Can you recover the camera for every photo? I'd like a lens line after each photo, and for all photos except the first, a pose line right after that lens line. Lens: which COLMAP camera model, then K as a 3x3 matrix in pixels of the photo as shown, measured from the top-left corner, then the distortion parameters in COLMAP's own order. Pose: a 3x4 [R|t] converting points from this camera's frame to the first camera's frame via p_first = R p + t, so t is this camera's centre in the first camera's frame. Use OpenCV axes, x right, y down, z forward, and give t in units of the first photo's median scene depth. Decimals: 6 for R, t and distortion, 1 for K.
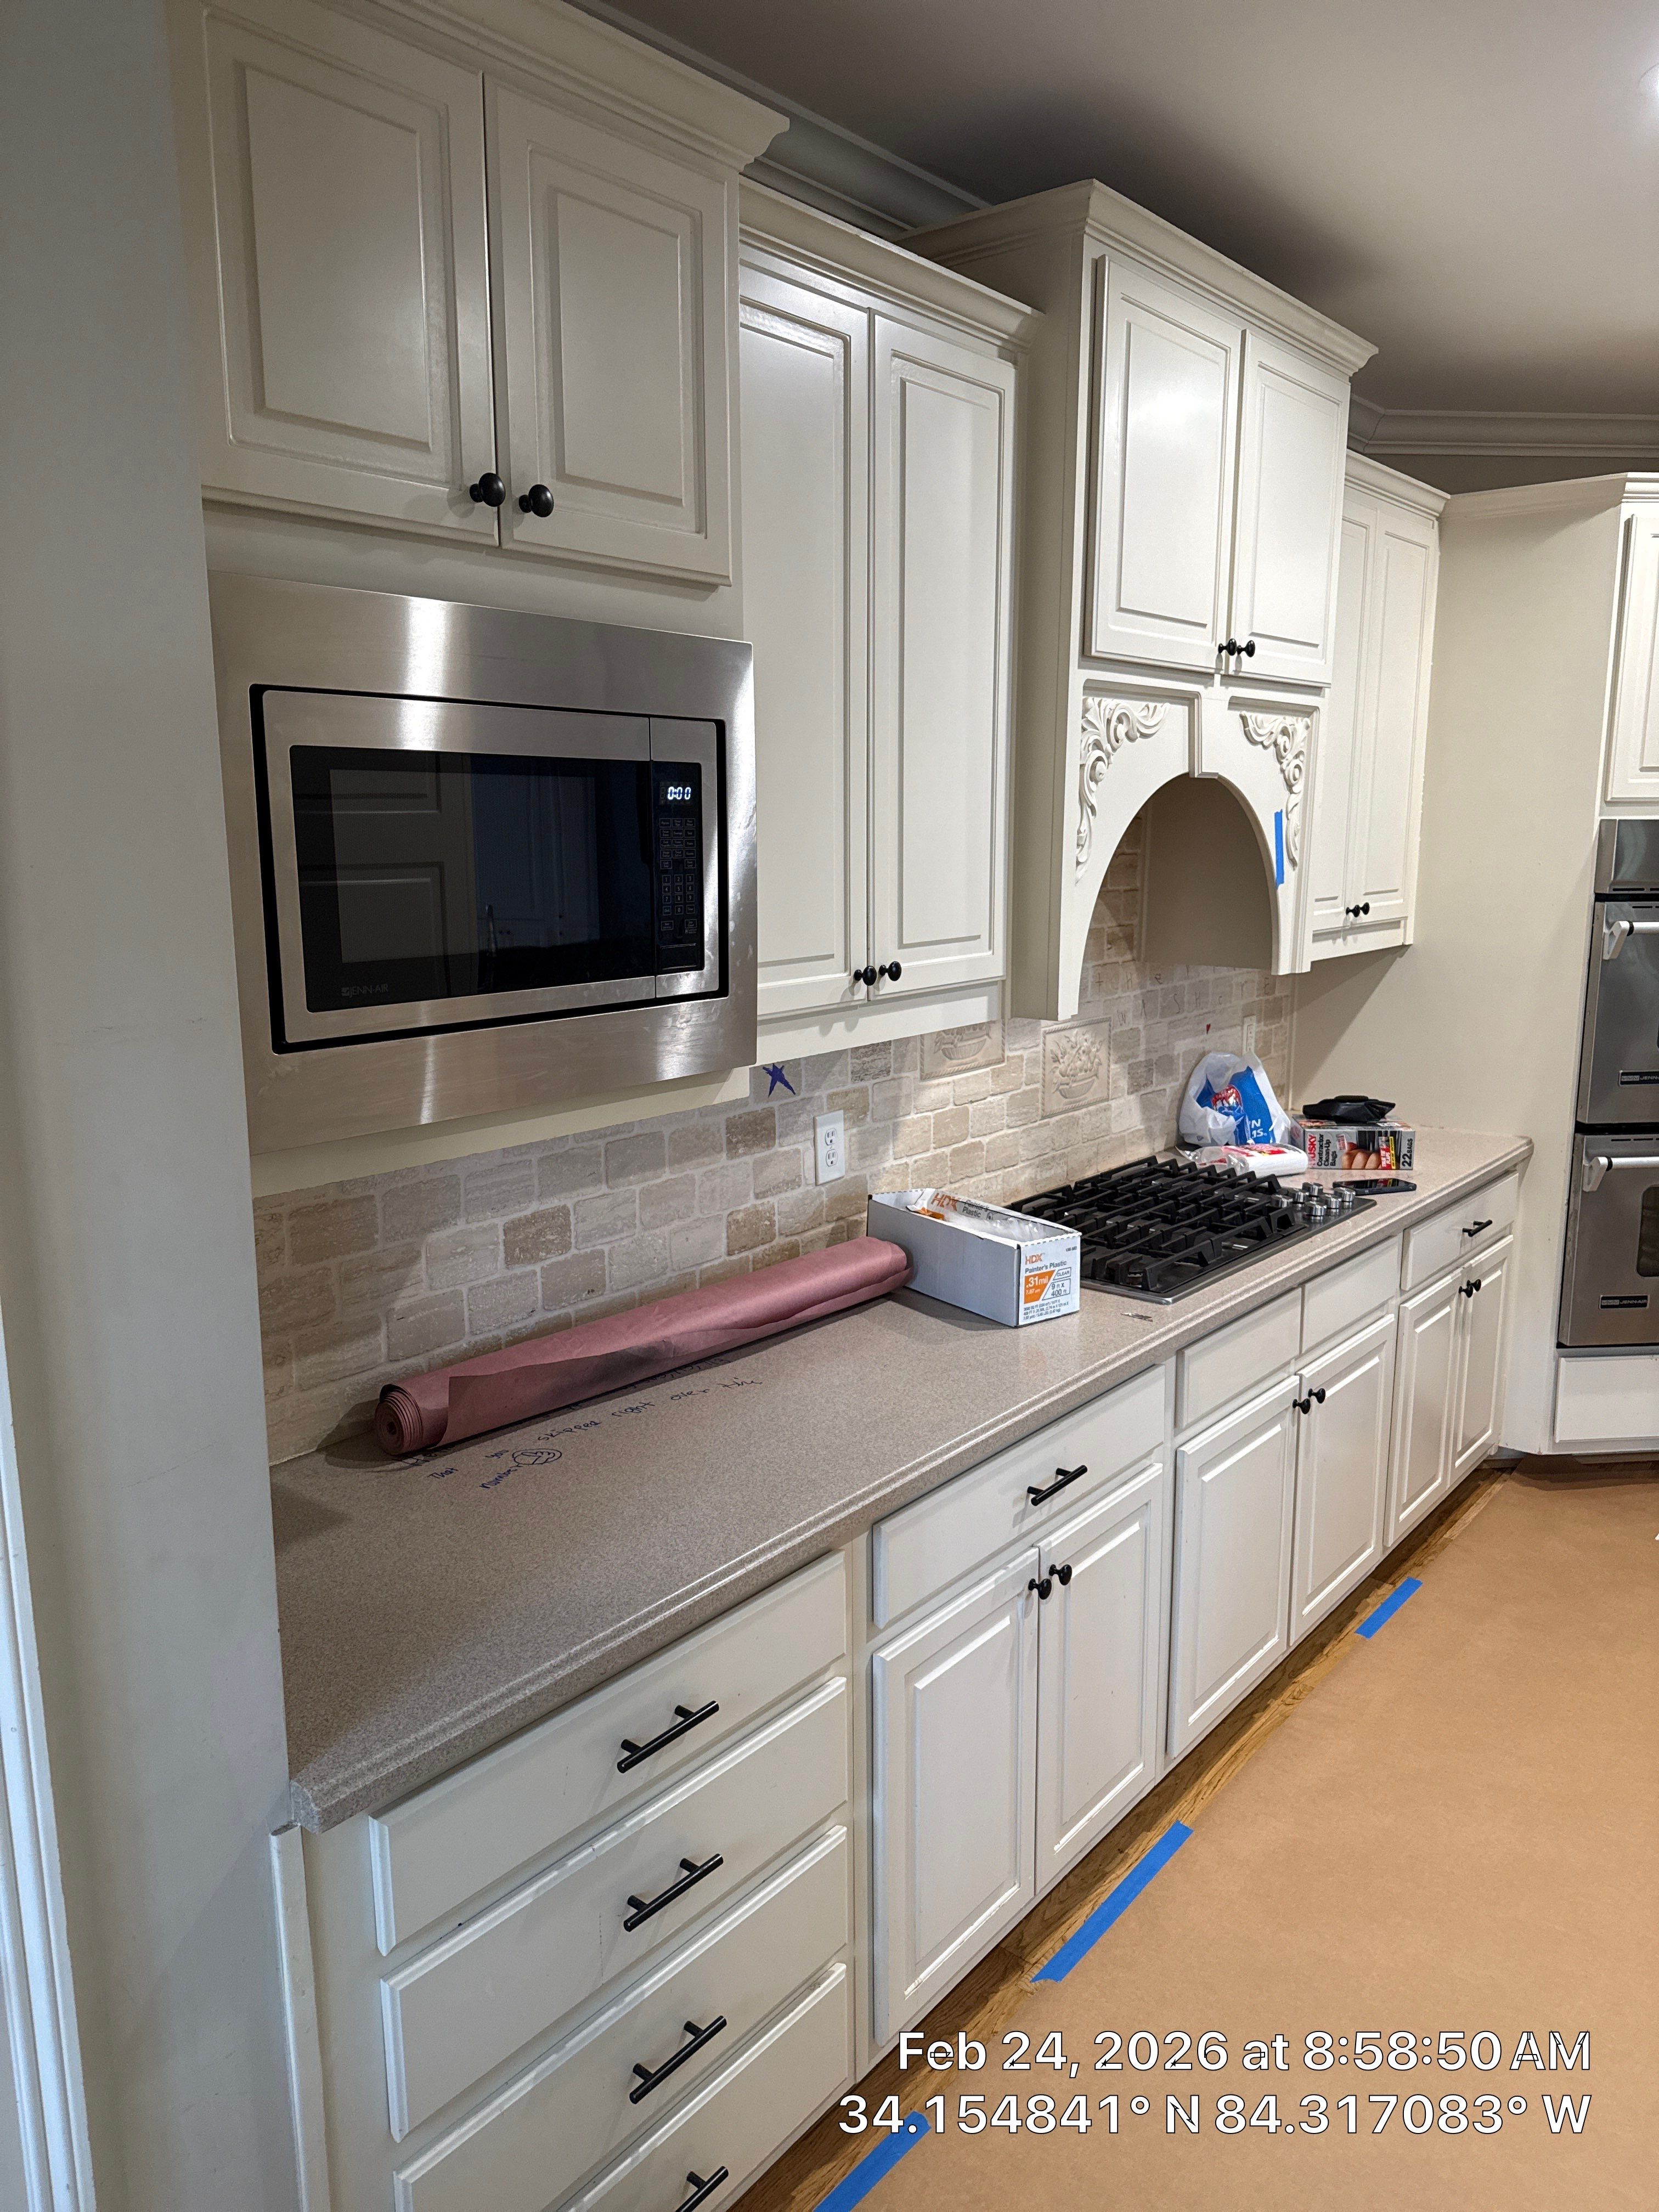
lens RADIAL K [[1535.5, 0, 829.5], [0, 1535.5, 1106.0], [0, 0, 1]] dist [0.169656, -0.316581]
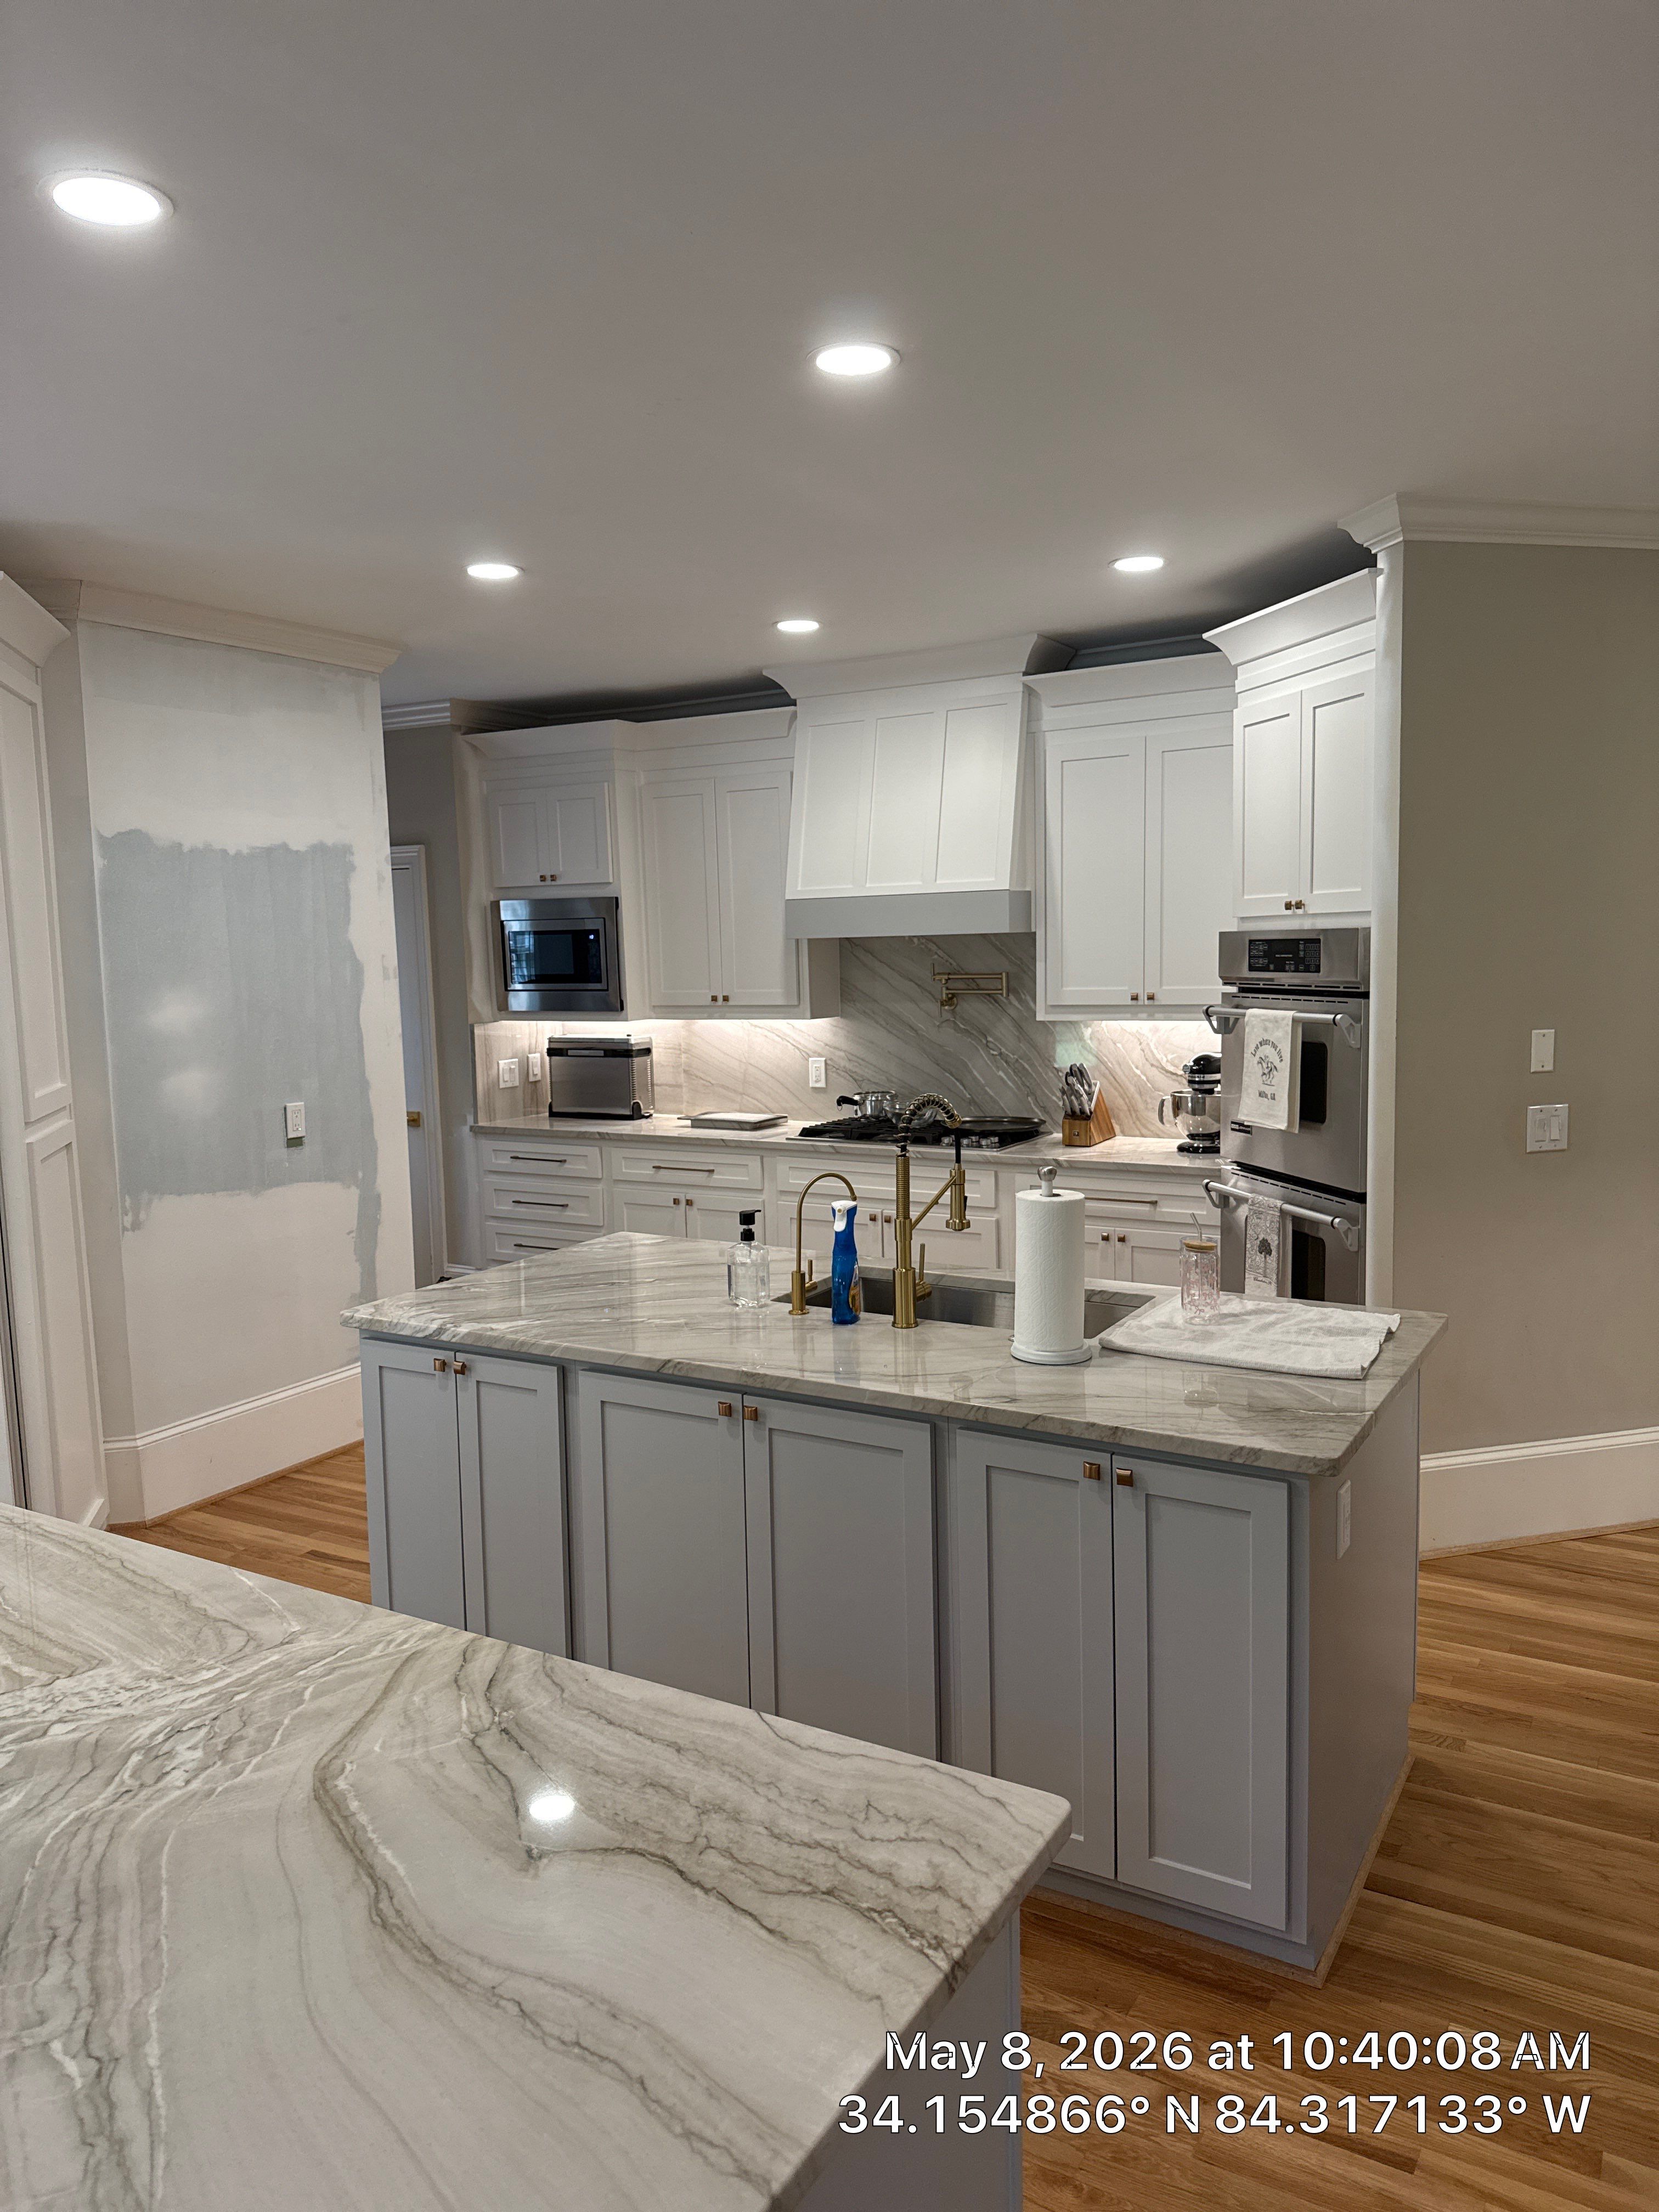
lens RADIAL K [[1535.5, 0, 829.5], [0, 1535.5, 1106.0], [0, 0, 1]] dist [0.169656, -0.316581]
pose [[0.153120, 0.105024, -0.982611, 2.118058], [-0.155085, 0.984569, 0.081067, -0.106352], [0.975962, 0.139976, 0.167045, 0.548037]]
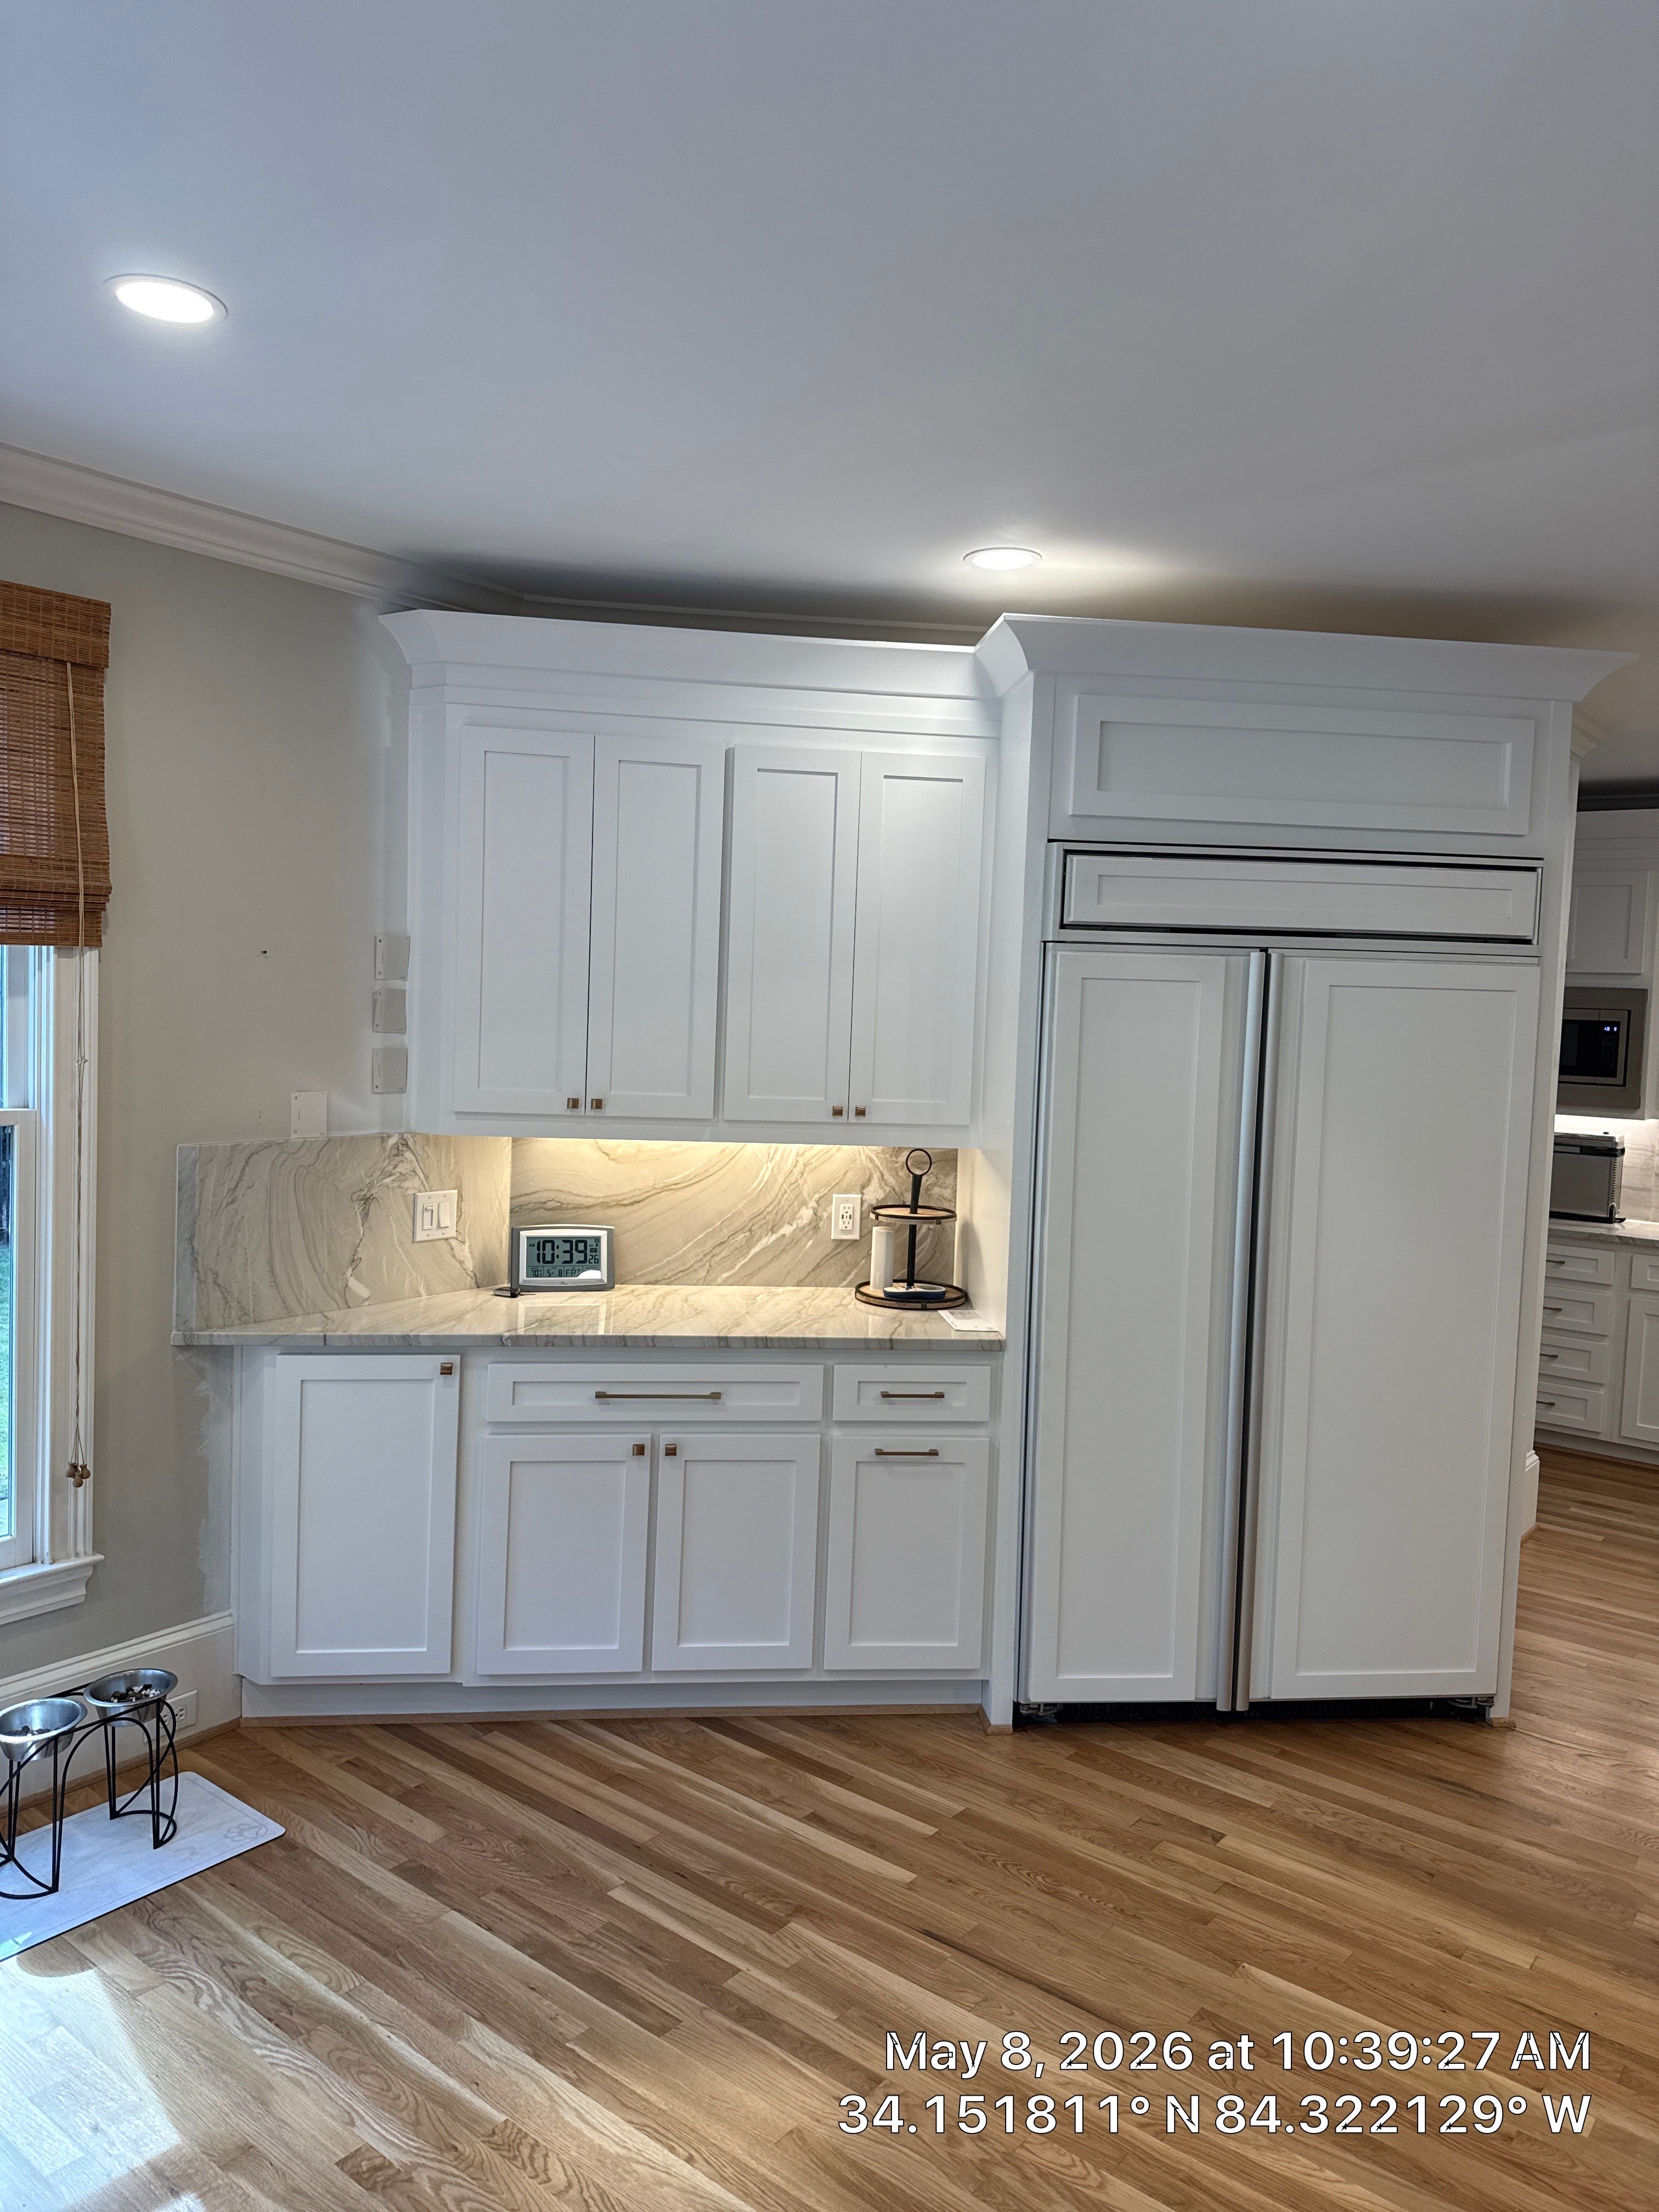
lens RADIAL K [[1535.5, 0, 829.5], [0, 1535.5, 1106.0], [0, 0, 1]] dist [0.169656, -0.316581]
pose [[0.017956, 0.069592, -0.997414, 1.987197], [-0.218805, 0.973668, 0.063996, 0.076285], [0.975603, 0.217090, 0.032711, -0.481975]]
